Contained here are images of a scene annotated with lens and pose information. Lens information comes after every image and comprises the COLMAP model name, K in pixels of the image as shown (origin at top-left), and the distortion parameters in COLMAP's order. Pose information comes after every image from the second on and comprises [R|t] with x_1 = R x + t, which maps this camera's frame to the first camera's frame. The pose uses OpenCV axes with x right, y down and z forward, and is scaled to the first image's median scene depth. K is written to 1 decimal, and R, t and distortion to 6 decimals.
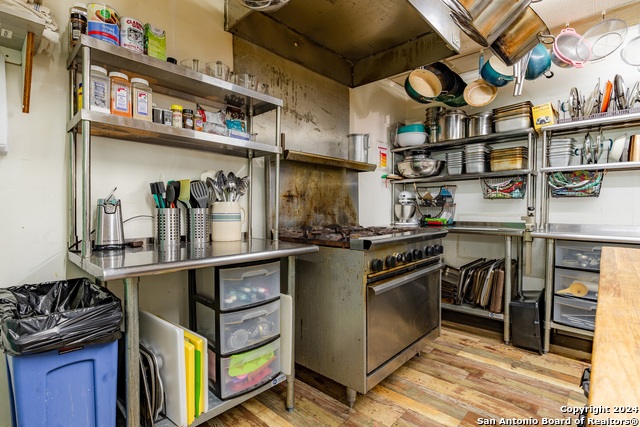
lens RADIAL K [[315.1, 0, 322.1], [0, 315.1, 217.4], [0, 0, 1]] dist [-0.001264, -0.000076]
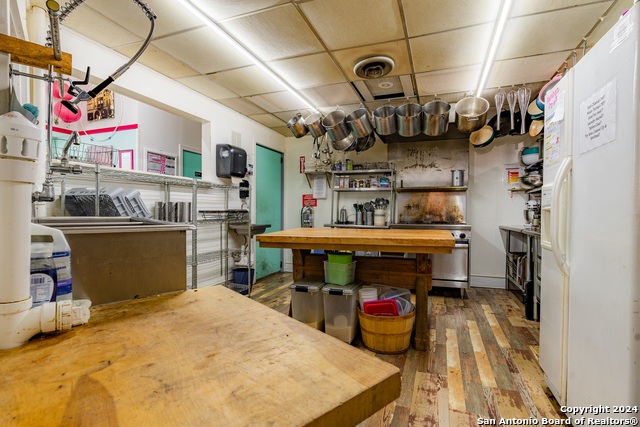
lens RADIAL K [[293.4, 0, 321.4], [0, 293.4, 209.9], [0, 0, 1]] dist [-0.008894, 0.000197]
pose [[0.390256, -0.001279, -0.920705, 1.399012], [-0.030668, 0.999426, -0.014388, 0.003509], [0.920195, 0.033851, 0.389993, -0.323339]]
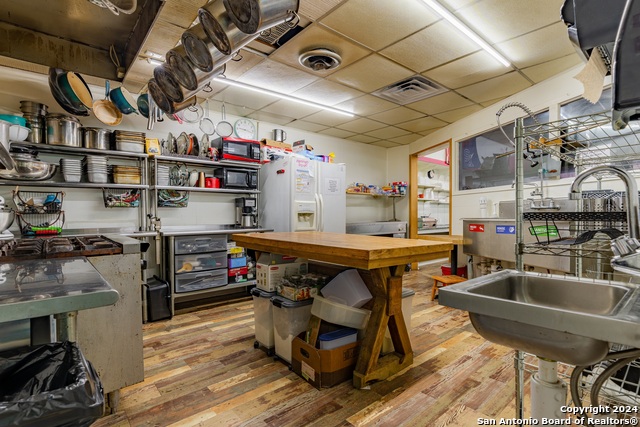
lens RADIAL K [[315.1, 0, 322.1], [0, 315.1, 217.4], [0, 0, 1]] dist [-0.001264, -0.000076]
pose [[0.110364, -0.013842, 0.993795, -0.583049], [0.034936, 0.999339, 0.010039, -0.008207], [-0.993277, 0.033611, 0.110775, 0.143288]]
